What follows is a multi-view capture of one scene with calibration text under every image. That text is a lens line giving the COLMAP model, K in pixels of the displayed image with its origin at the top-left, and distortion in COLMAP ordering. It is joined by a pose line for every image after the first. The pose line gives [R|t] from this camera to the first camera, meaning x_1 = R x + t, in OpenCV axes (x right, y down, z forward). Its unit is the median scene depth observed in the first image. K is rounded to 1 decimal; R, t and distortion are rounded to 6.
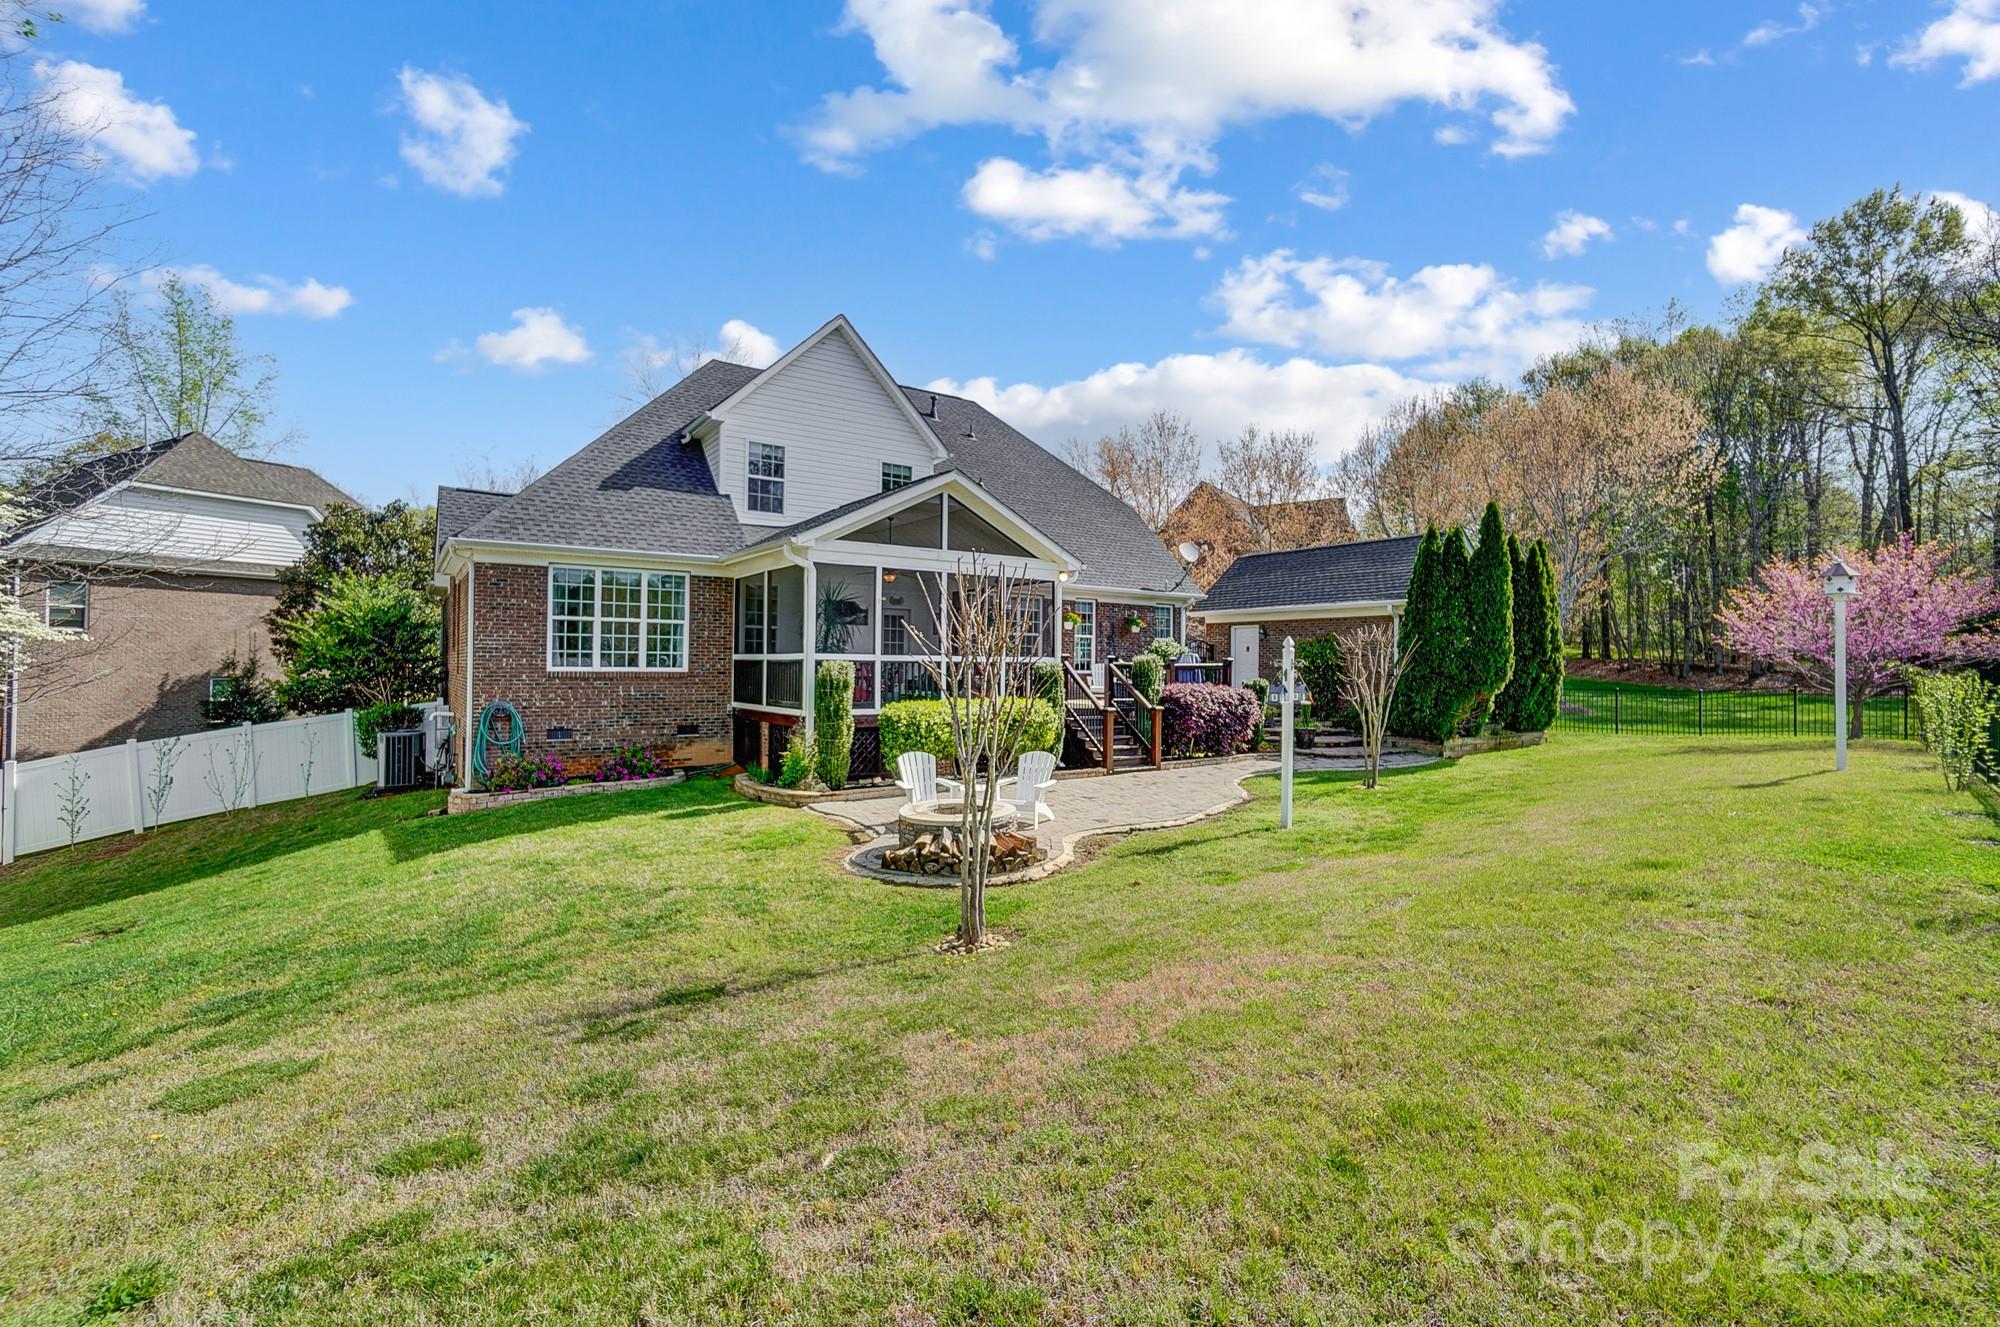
lens RADIAL K [[883.0, 0, 997.6], [0, 883.0, 662.3], [0, 0, 1]] dist [-0.016663, 0.005455]
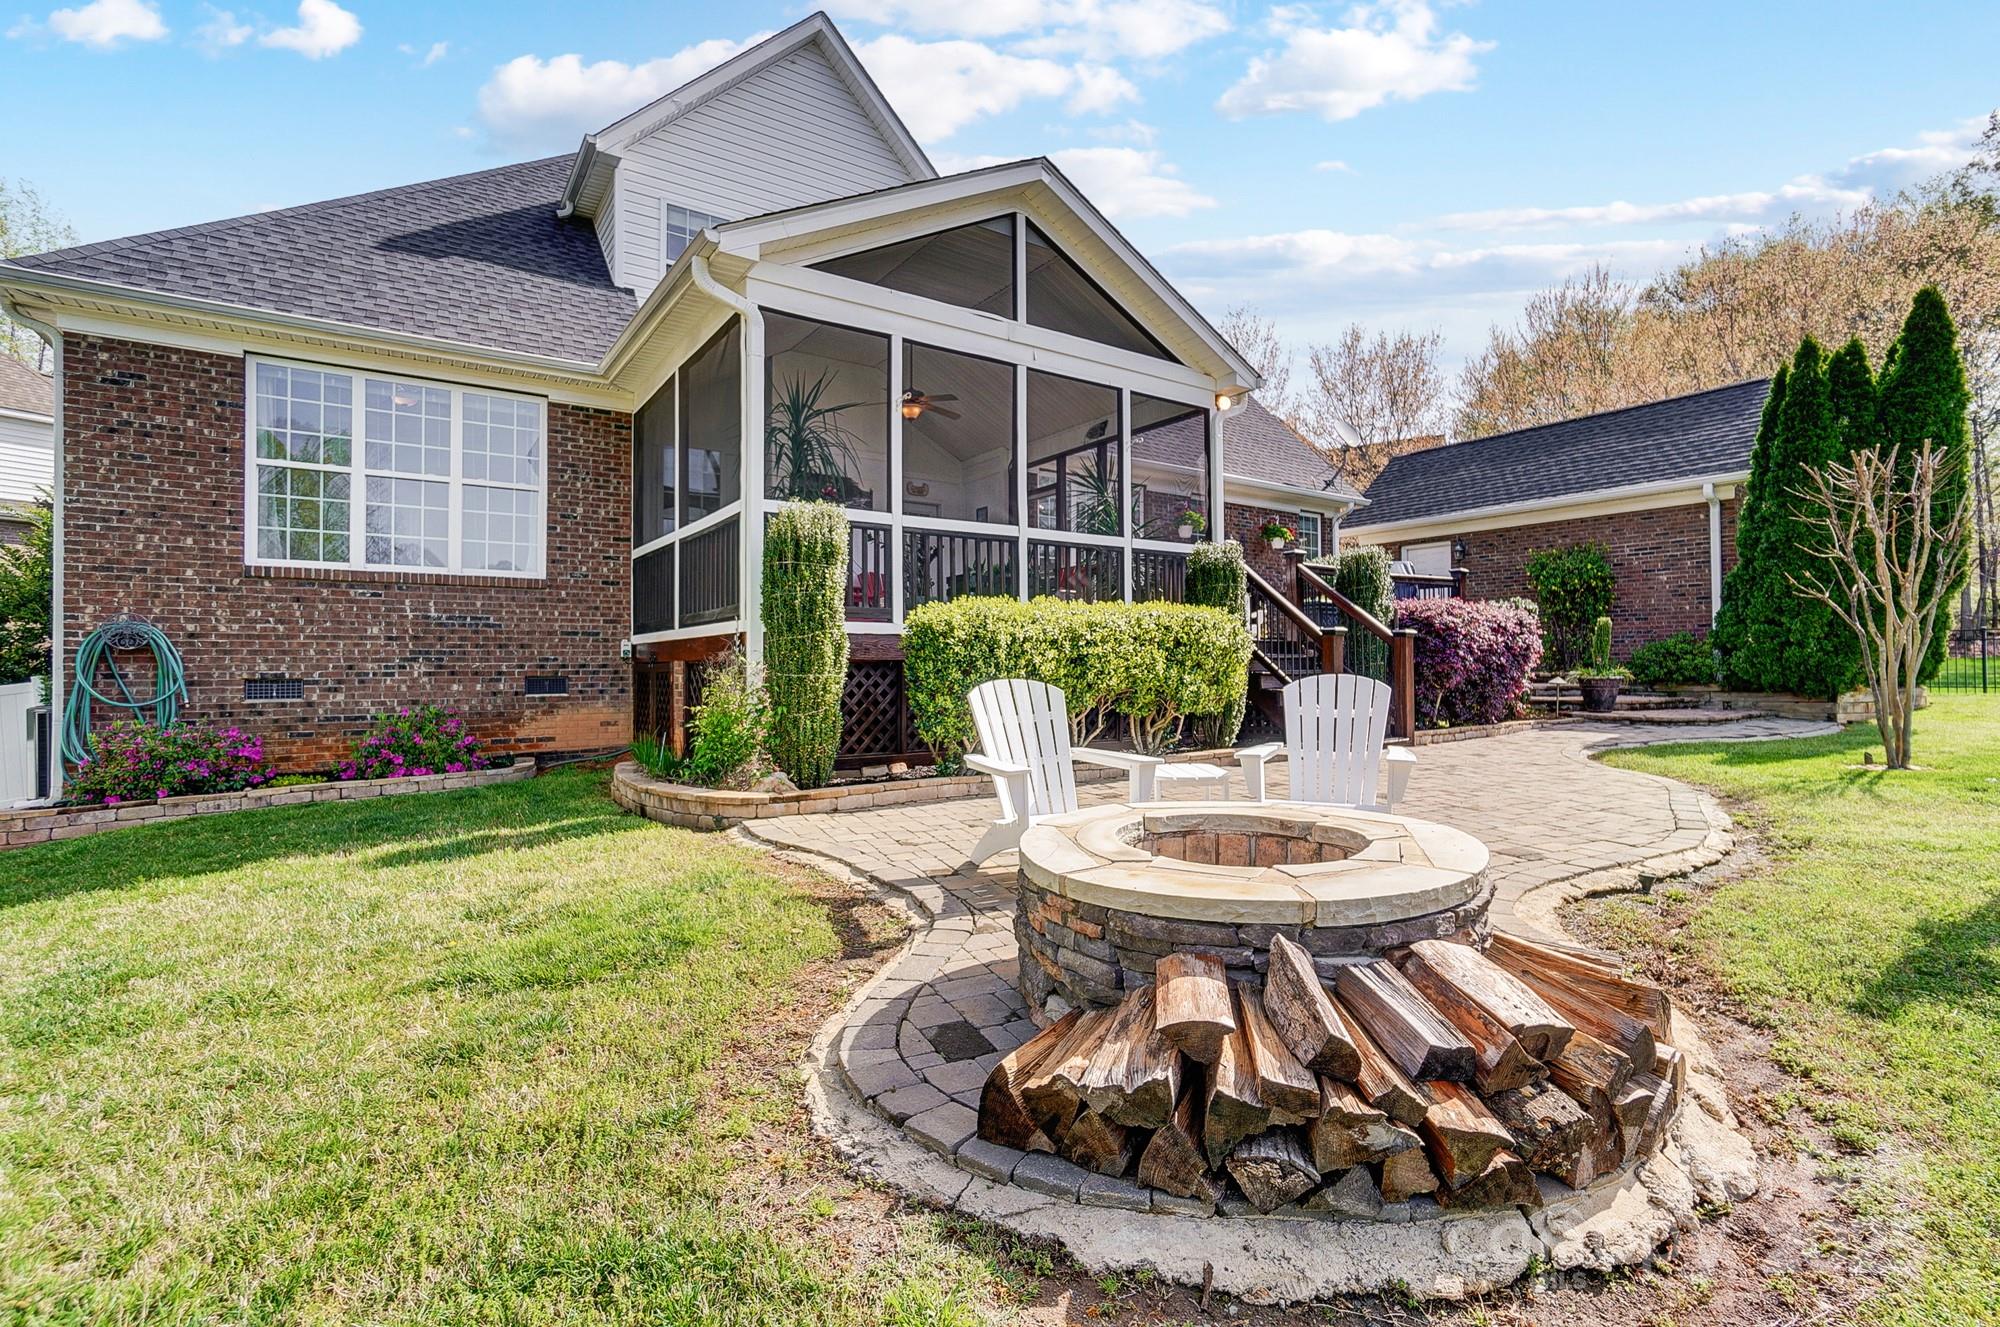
lens RADIAL K [[883.0, 0, 1002.1], [0, 883.0, 668.7], [0, 0, 1]] dist [-0.016663, 0.005455]
pose [[0.999882, -0.014336, 0.005599, -0.080554], [0.014337, 0.999897, -0.000084, 0.078544], [-0.005597, 0.000164, 0.999984, 0.505987]]
